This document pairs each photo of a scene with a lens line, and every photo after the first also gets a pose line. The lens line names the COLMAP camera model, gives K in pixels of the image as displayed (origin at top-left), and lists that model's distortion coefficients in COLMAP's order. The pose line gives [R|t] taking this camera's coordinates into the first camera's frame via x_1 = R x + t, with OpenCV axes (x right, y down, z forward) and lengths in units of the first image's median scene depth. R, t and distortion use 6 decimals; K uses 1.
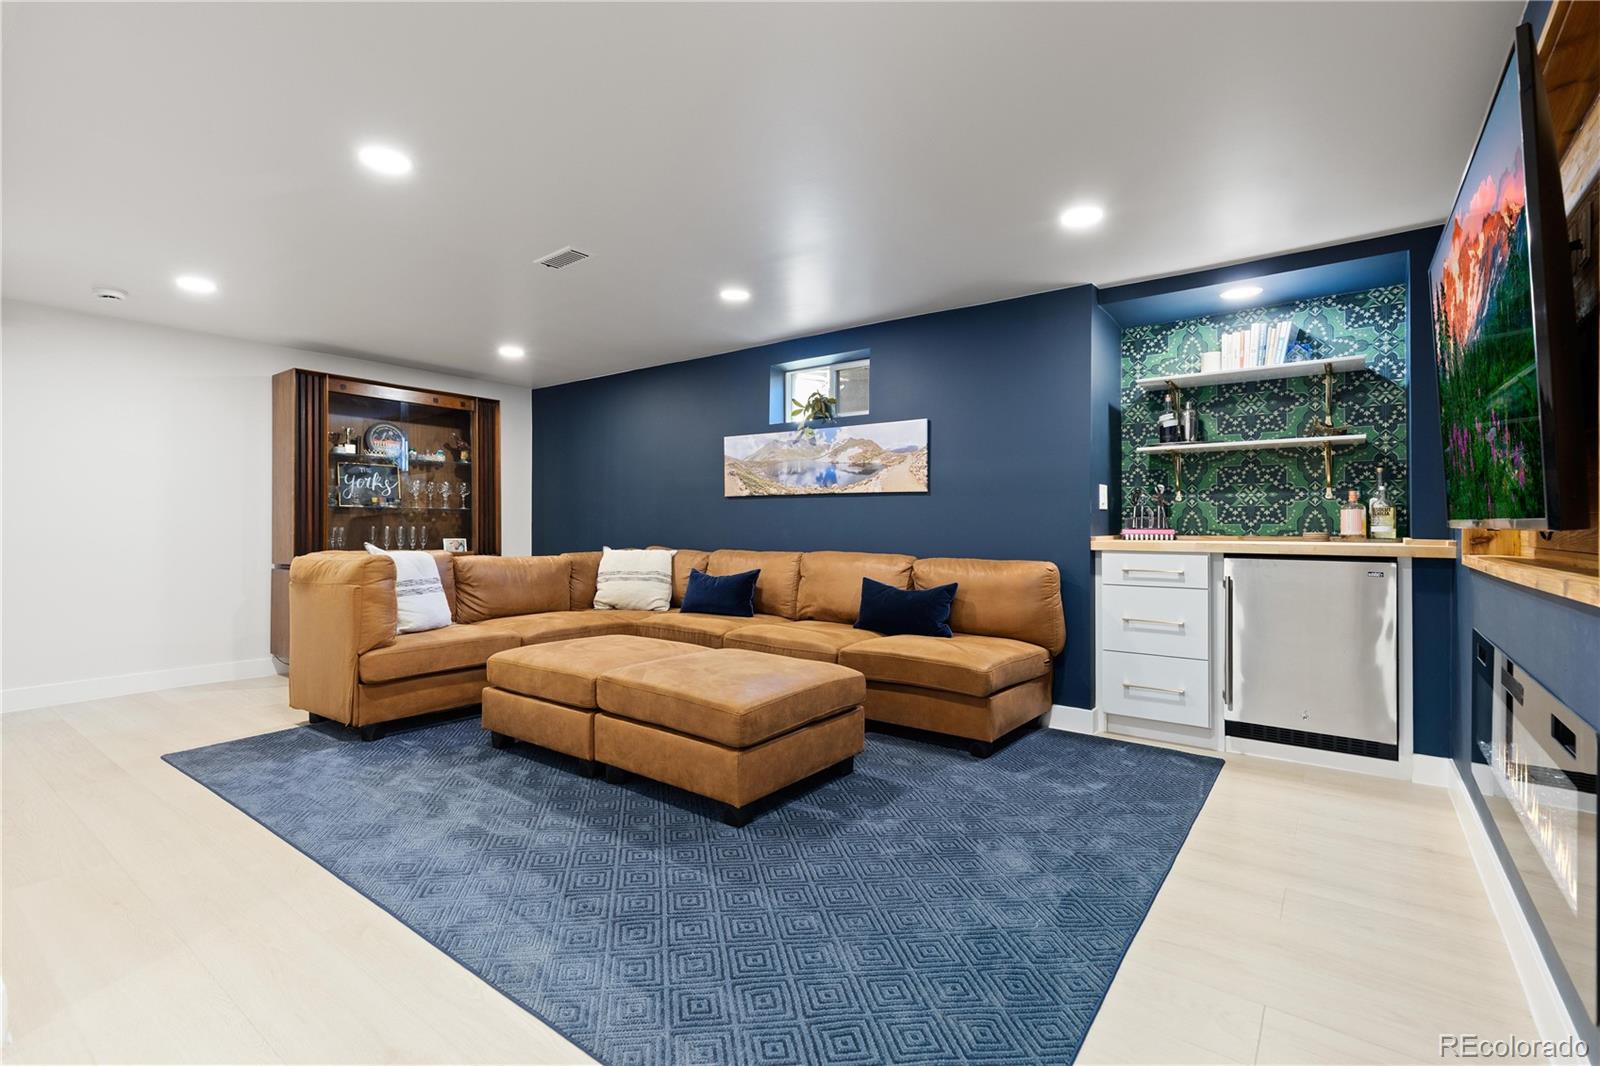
lens RADIAL K [[728.9, 0, 789.8], [0, 728.9, 522.0], [0, 0, 1]] dist [0.006034, 0.000044]
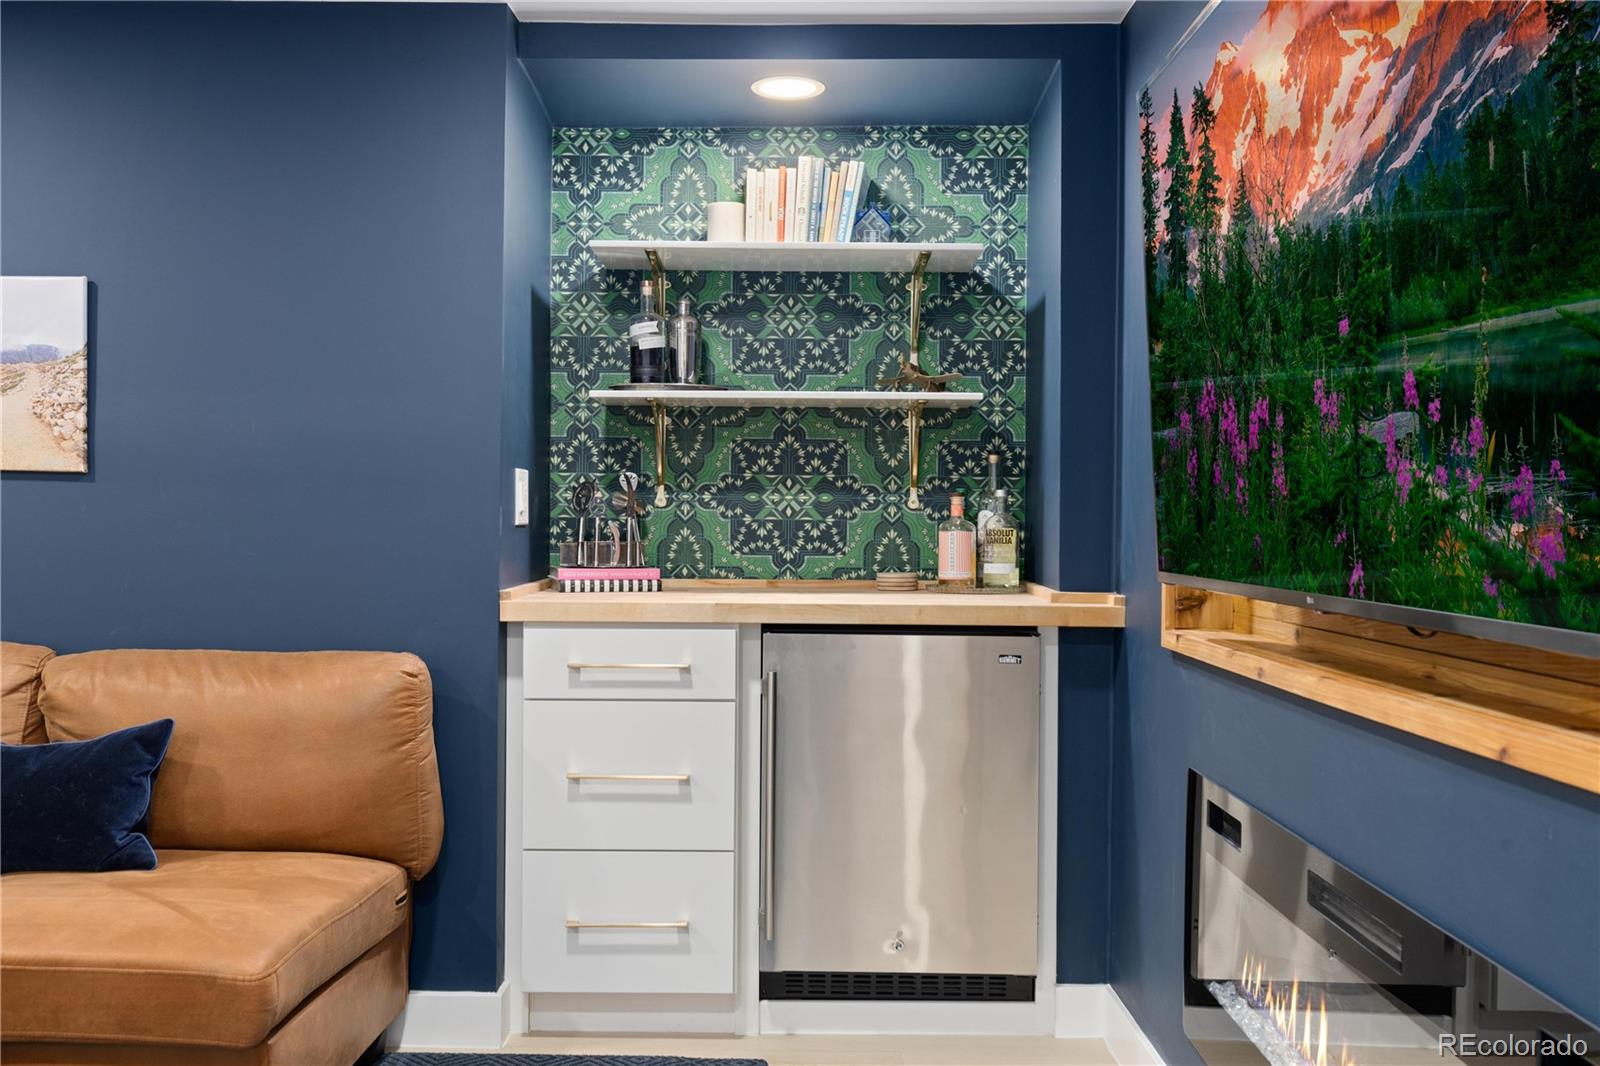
lens RADIAL K [[1437.9, 0, 783.9], [0, 1437.9, 525.2], [0, 0, 1]] dist [0.003489, -0.010612]
pose [[0.800350, 0.003545, 0.599522, 0.035806], [-0.009240, 0.999937, 0.006423, -0.024400], [-0.599462, -0.010681, 0.800332, 0.210332]]
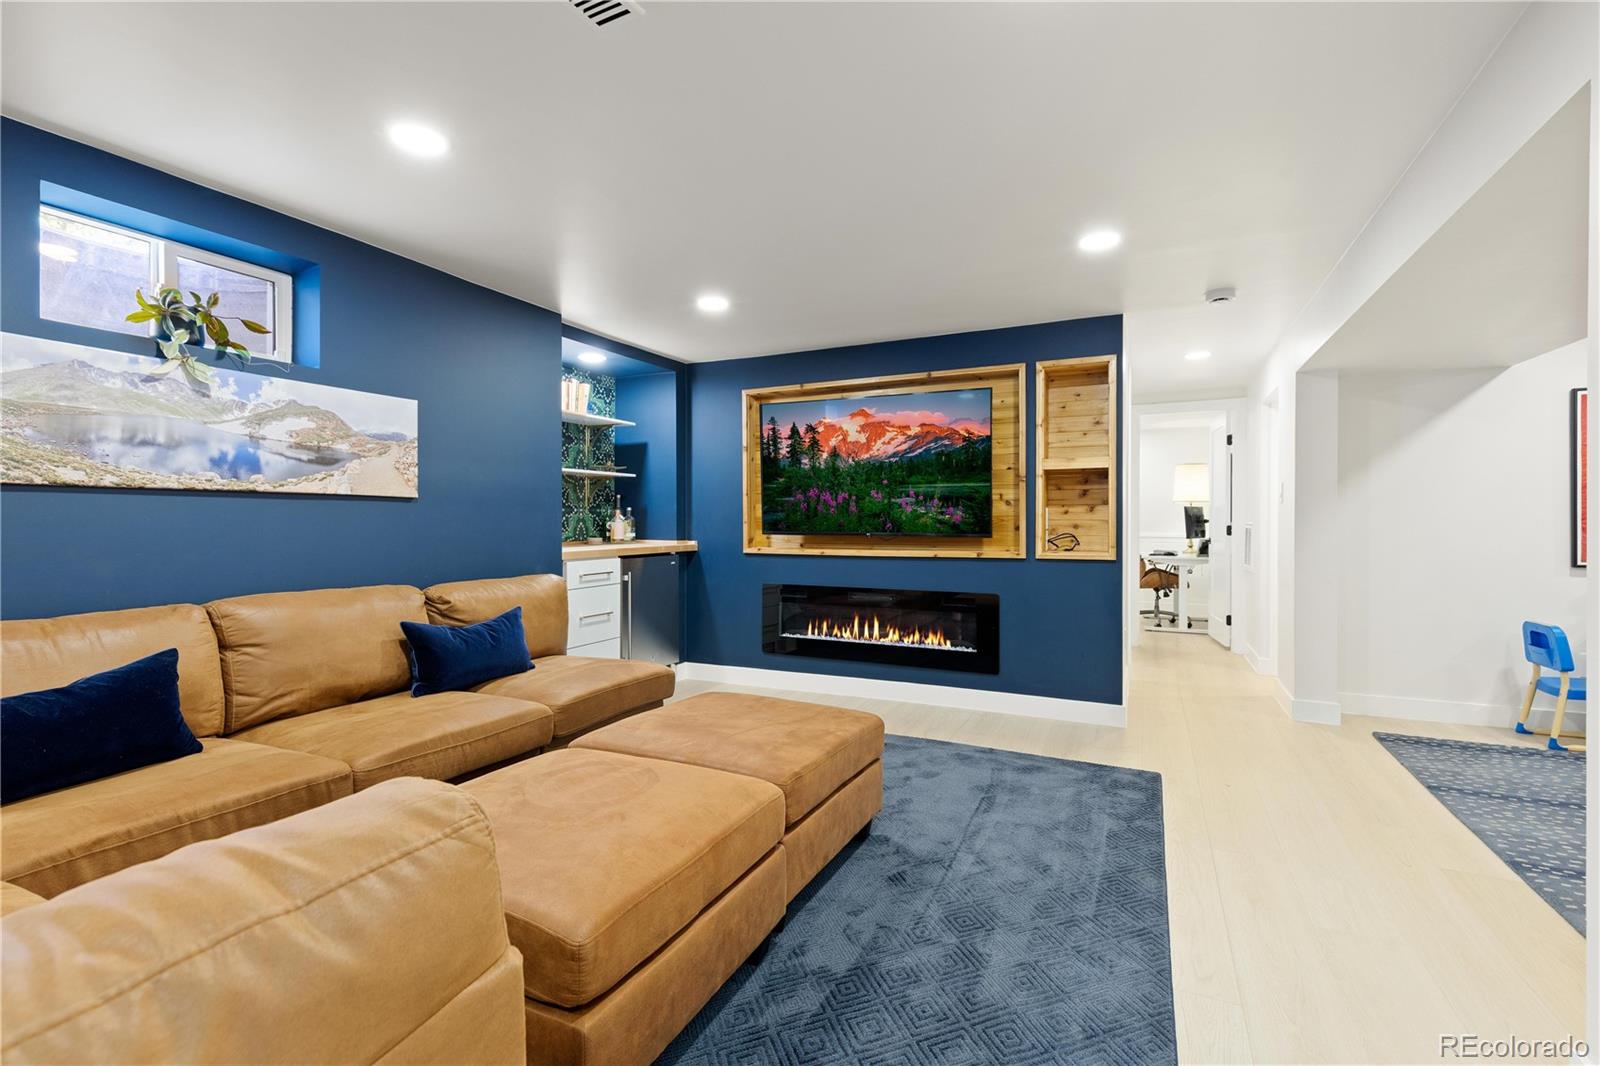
lens RADIAL K [[728.9, 0, 796.6], [0, 728.9, 523.8], [0, 0, 1]] dist [0.006034, 0.000044]
pose [[-0.205965, -0.008951, 0.978518, -0.691640], [-0.005672, 0.999952, 0.007953, -0.024905], [-0.978543, -0.003912, -0.206006, 0.842188]]
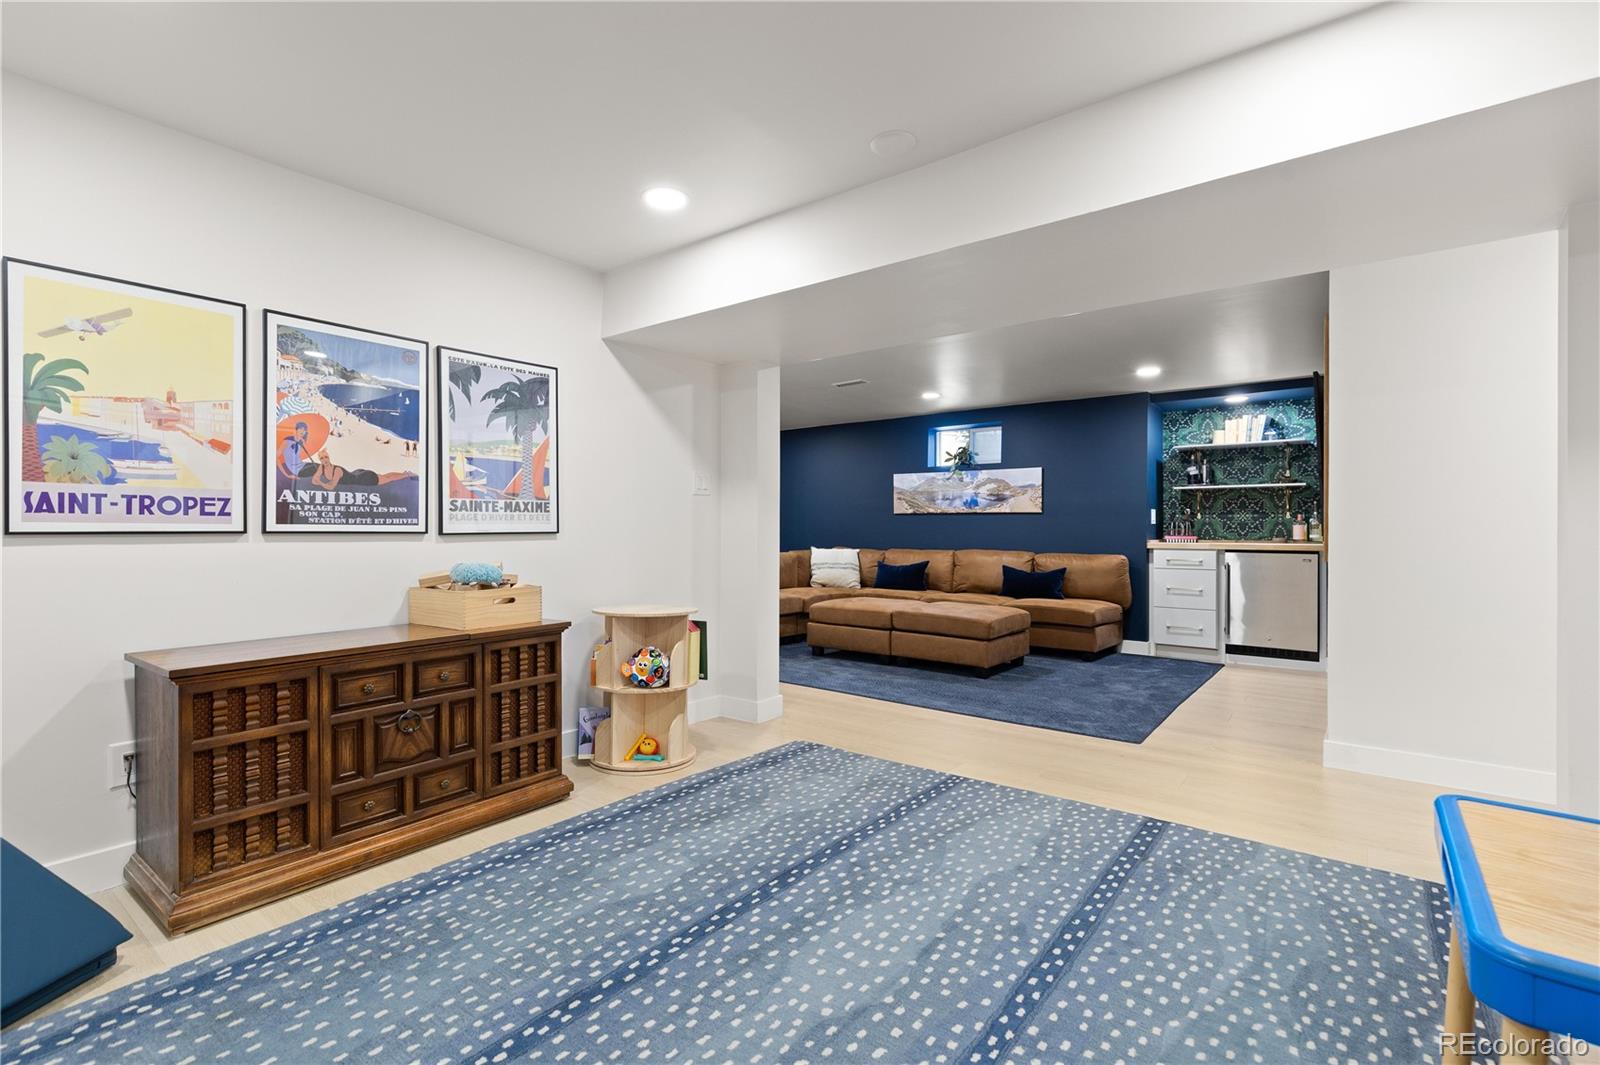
lens RADIAL K [[728.9, 0, 784.8], [0, 728.9, 531.6], [0, 0, 1]] dist [0.006034, 0.000044]
pose [[0.999812, 0.003094, -0.019163, -0.383682], [-0.003023, 0.999988, 0.003729, -0.003772], [0.019175, -0.003671, 0.999809, -0.690519]]
